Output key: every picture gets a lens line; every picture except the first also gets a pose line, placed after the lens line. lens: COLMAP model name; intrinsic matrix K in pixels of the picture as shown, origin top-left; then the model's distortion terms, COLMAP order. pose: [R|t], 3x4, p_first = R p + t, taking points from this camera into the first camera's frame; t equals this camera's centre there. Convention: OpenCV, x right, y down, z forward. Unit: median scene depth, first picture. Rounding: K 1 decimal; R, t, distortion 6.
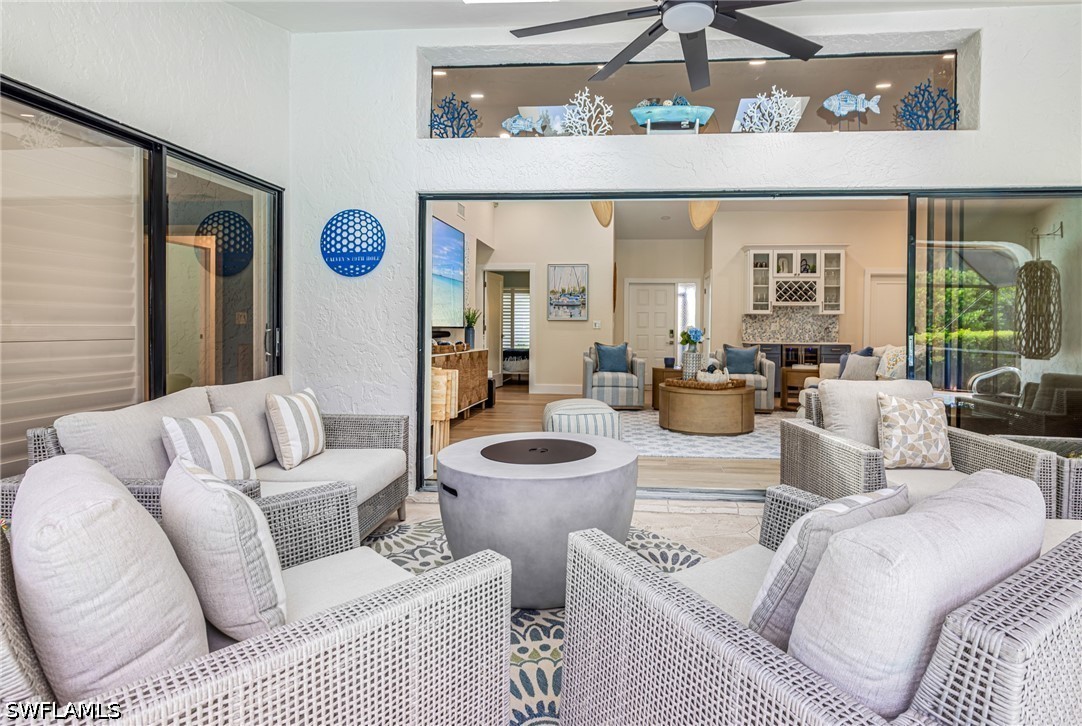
lens RADIAL K [[812.1, 0, 539.9], [0, 812.1, 340.8], [0, 0, 1]] dist [-0.000197, -0.000193]
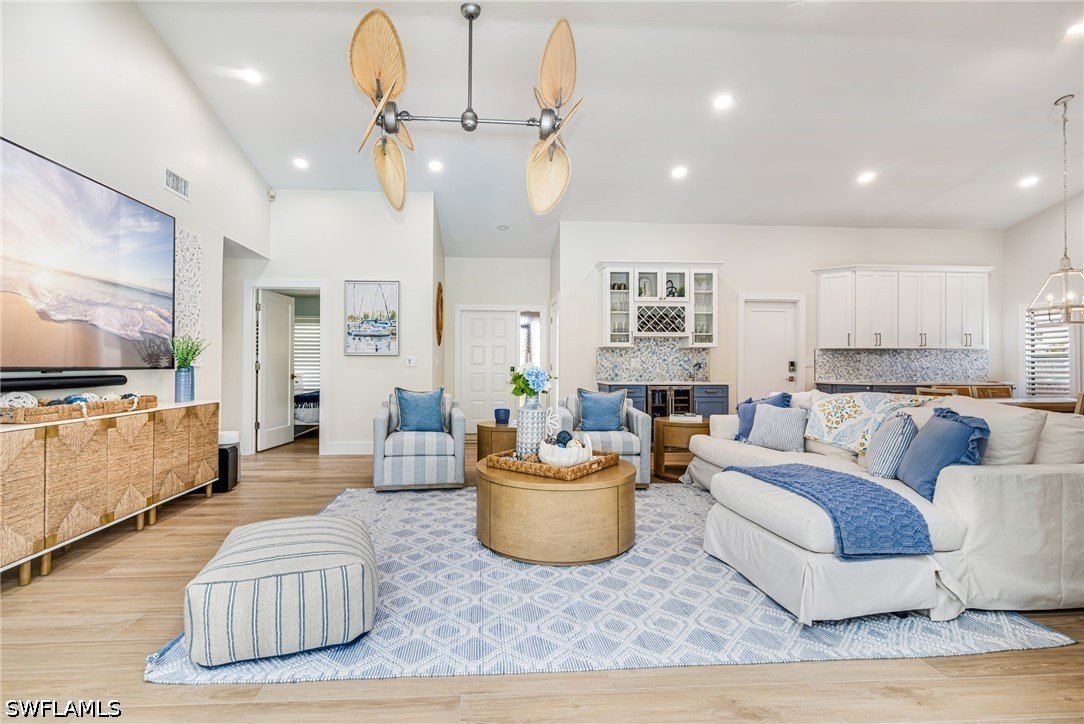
lens RADIAL K [[463.4, 0, 542.0], [0, 463.4, 362.0], [0, 0, 1]] dist [-0.000529, -0.000300]
pose [[0.983902, -0.005605, 0.178621, 0.115383], [0.007501, 0.999922, -0.009940, -0.014258], [-0.178551, 0.011120, 0.983868, 0.568150]]
